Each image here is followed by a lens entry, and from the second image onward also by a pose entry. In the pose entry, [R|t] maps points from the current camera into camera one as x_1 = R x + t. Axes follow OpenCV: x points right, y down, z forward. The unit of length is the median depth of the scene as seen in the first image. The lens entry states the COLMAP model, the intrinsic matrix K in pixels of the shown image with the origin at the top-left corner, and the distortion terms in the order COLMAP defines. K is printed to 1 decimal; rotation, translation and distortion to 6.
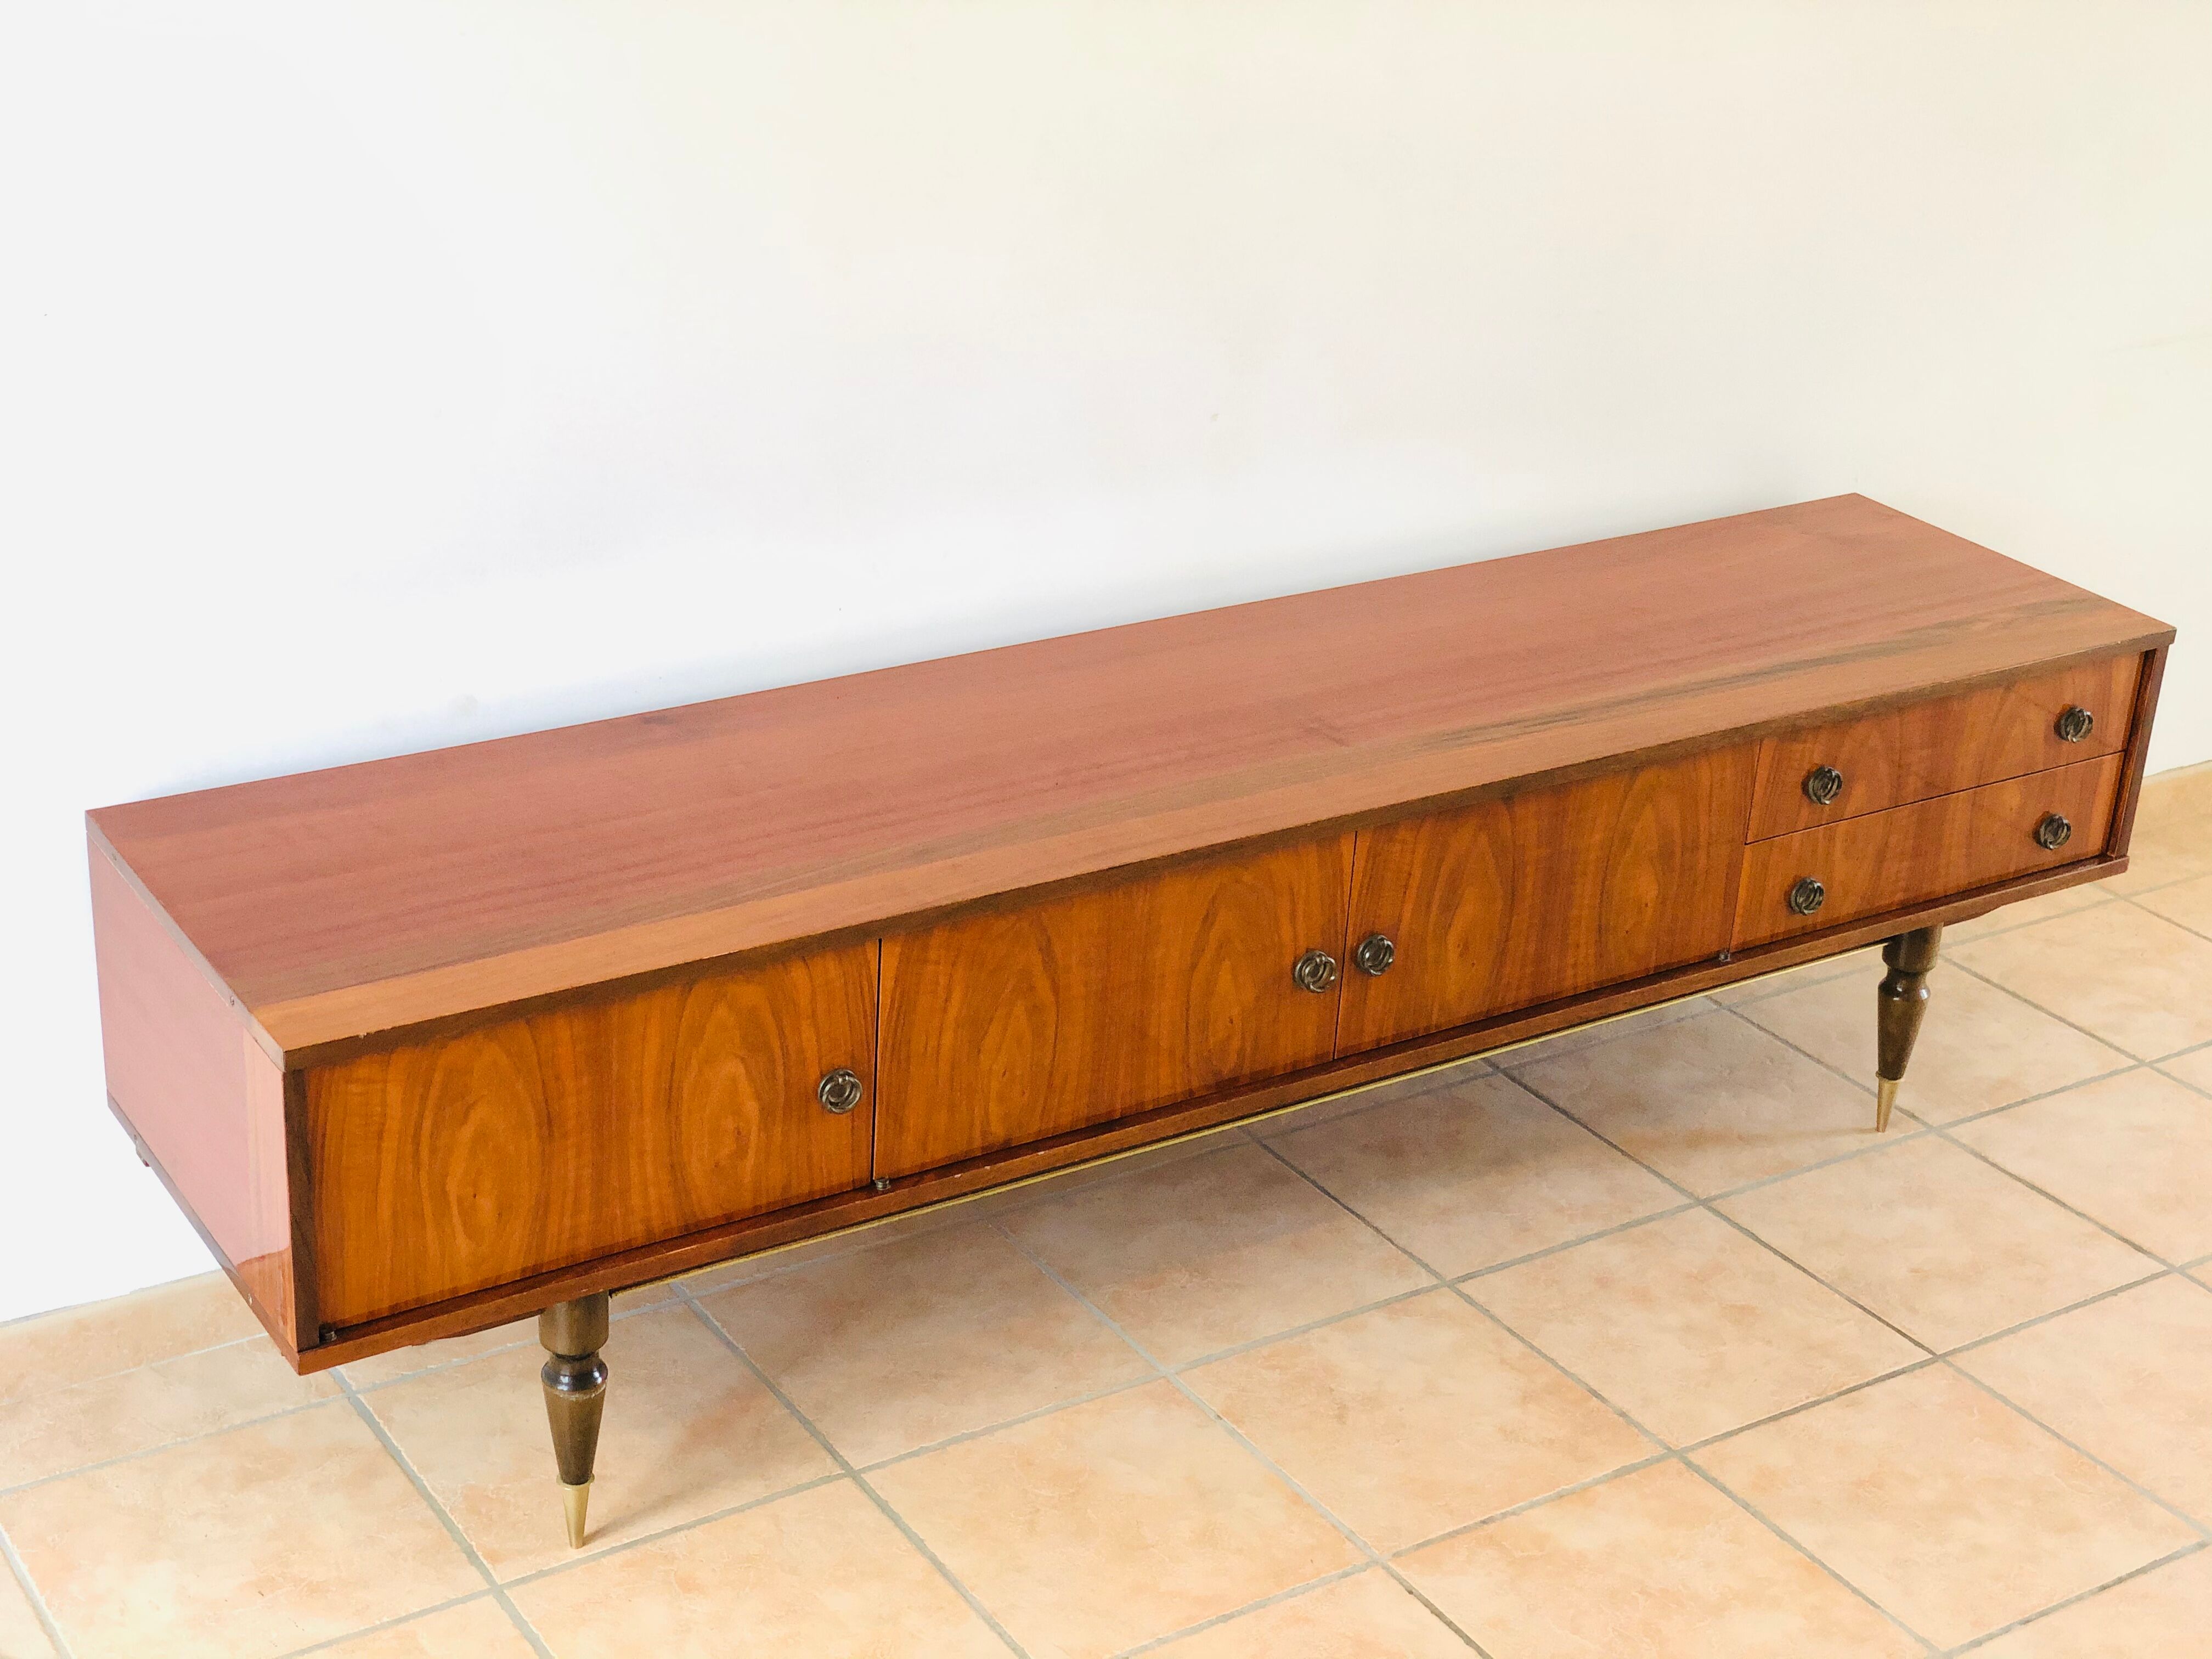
lens RADIAL K [[3265.4, 0, 1112.4], [0, 3265.4, 857.7], [0, 0, 1]] dist [0.199210, -0.837198]
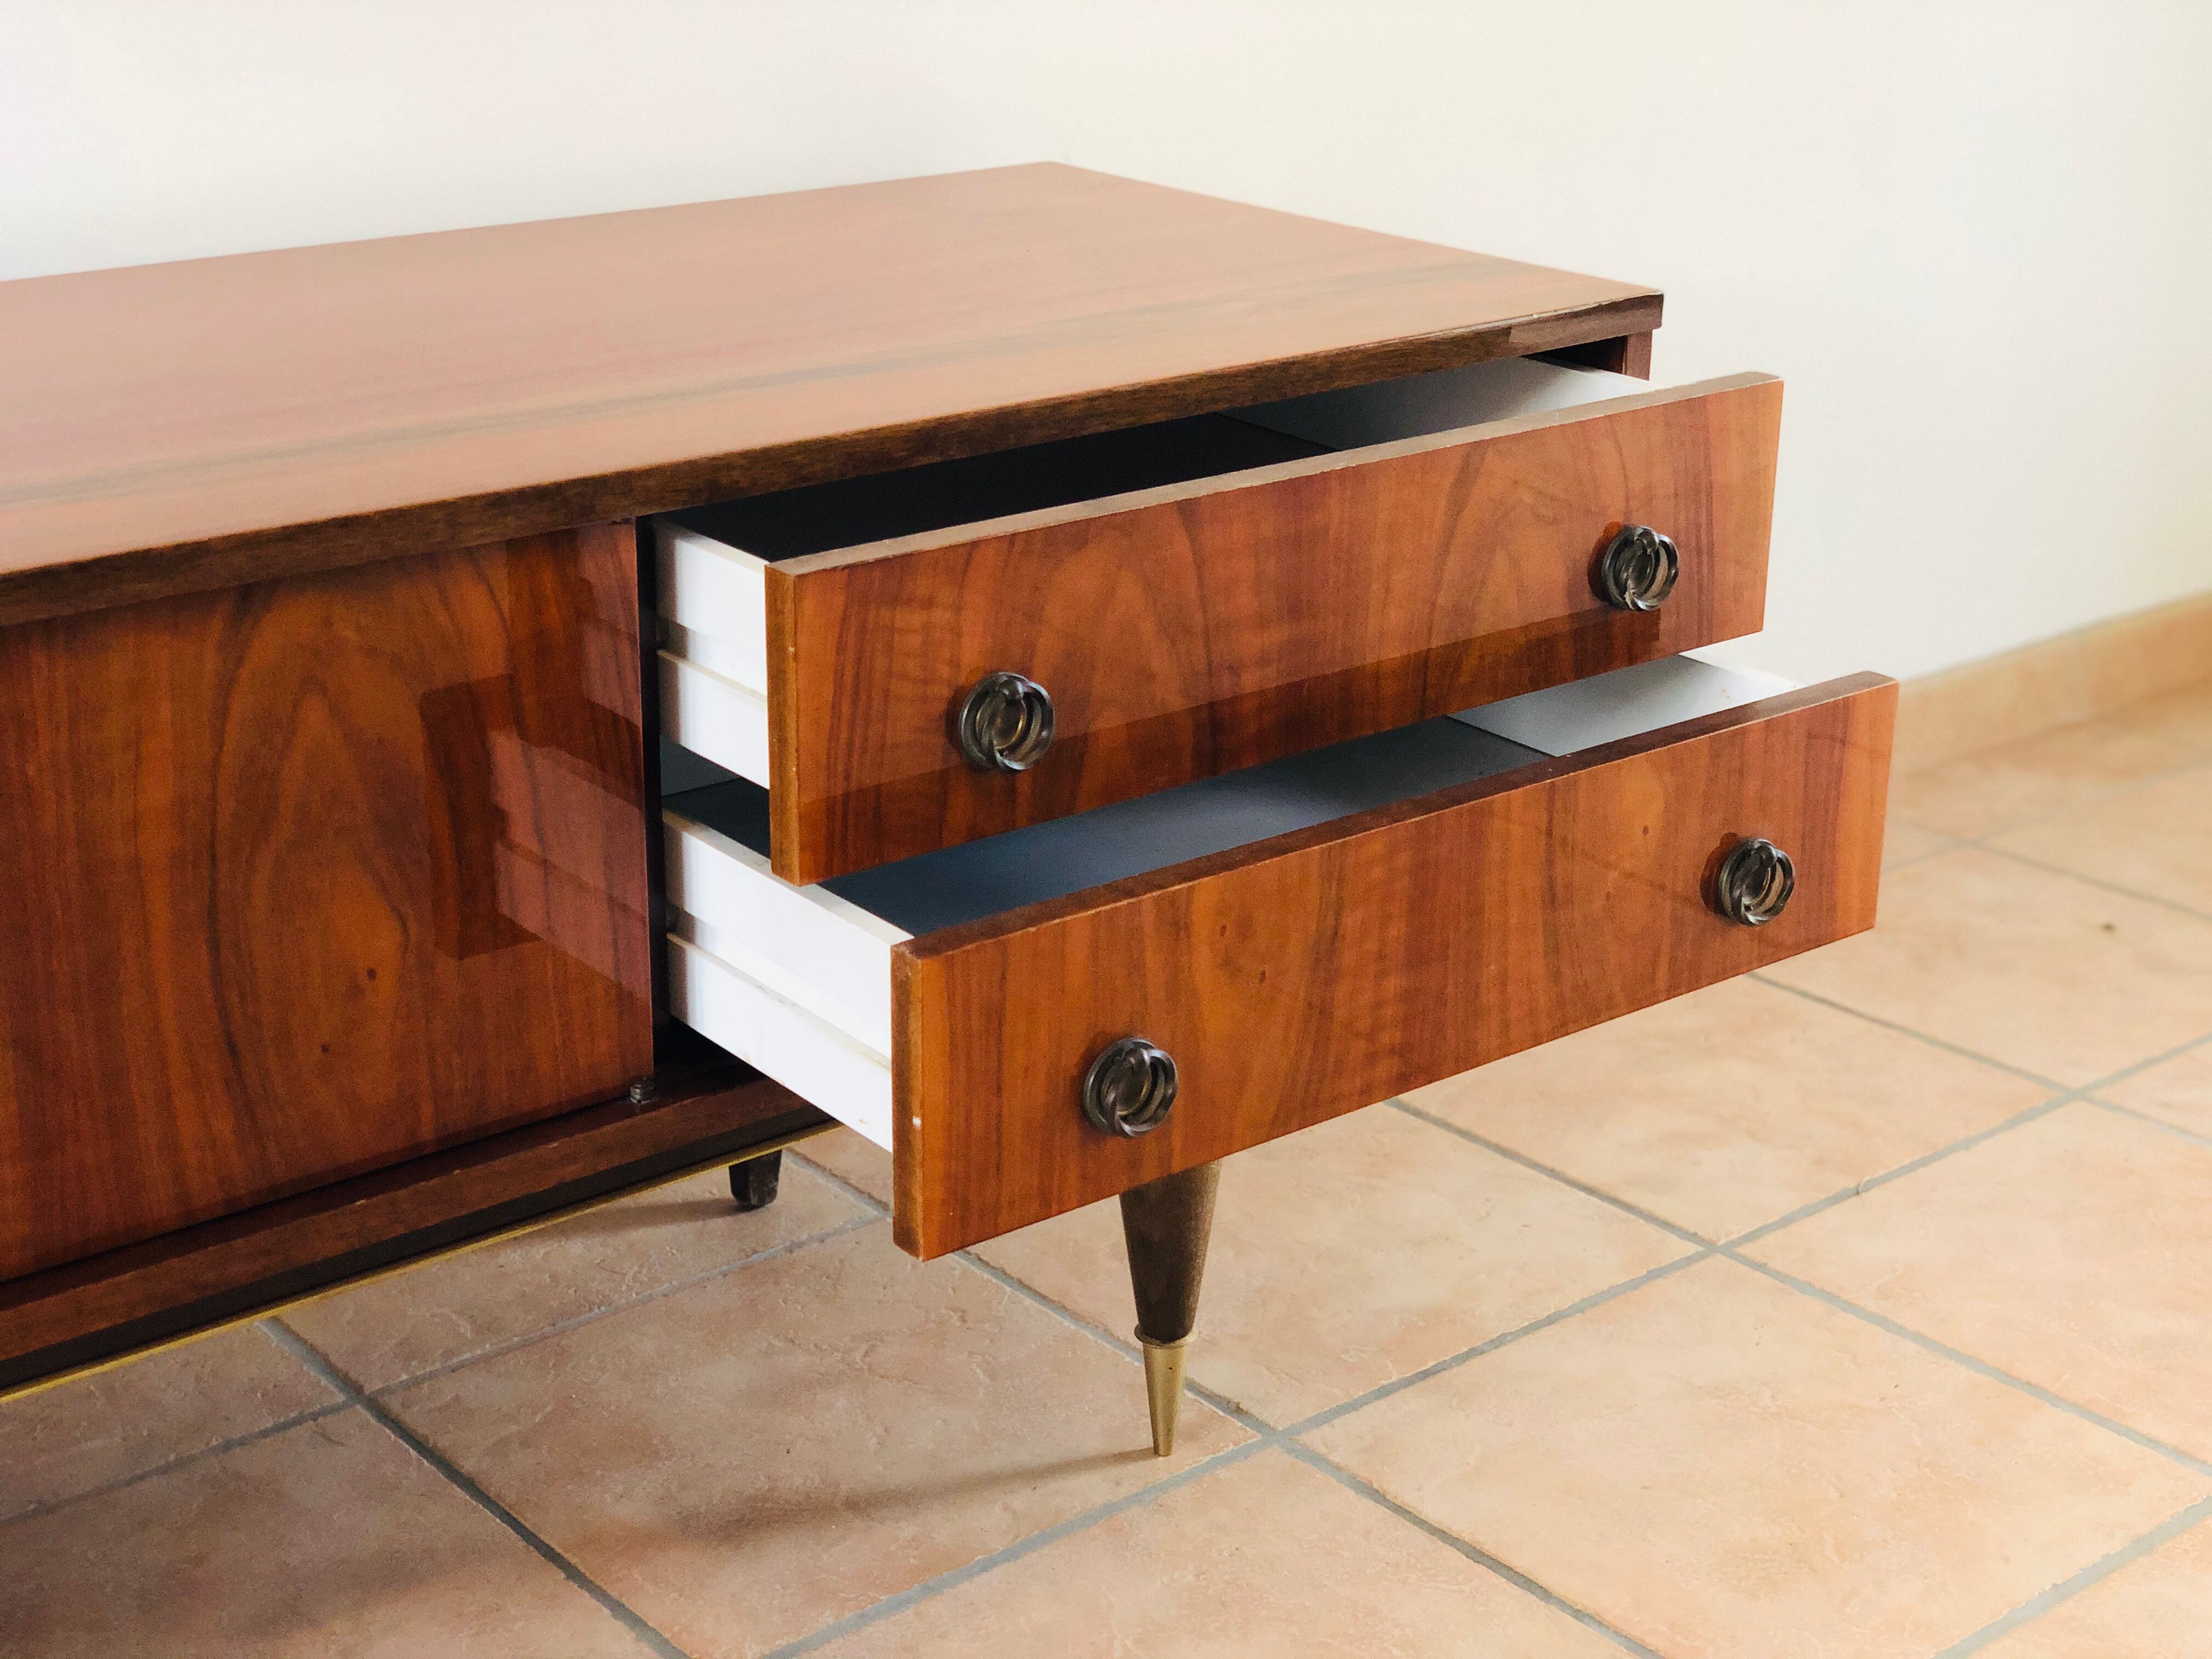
lens RADIAL K [[3288.6, 0, 1101.4], [0, 3288.6, 783.4], [0, 0, 1]] dist [0.085838, 0.013521]
pose [[0.992472, -0.079917, 0.092805, 0.229593], [0.088153, 0.992183, -0.088324, 0.036533], [-0.085021, 0.095840, 0.991759, 0.648230]]
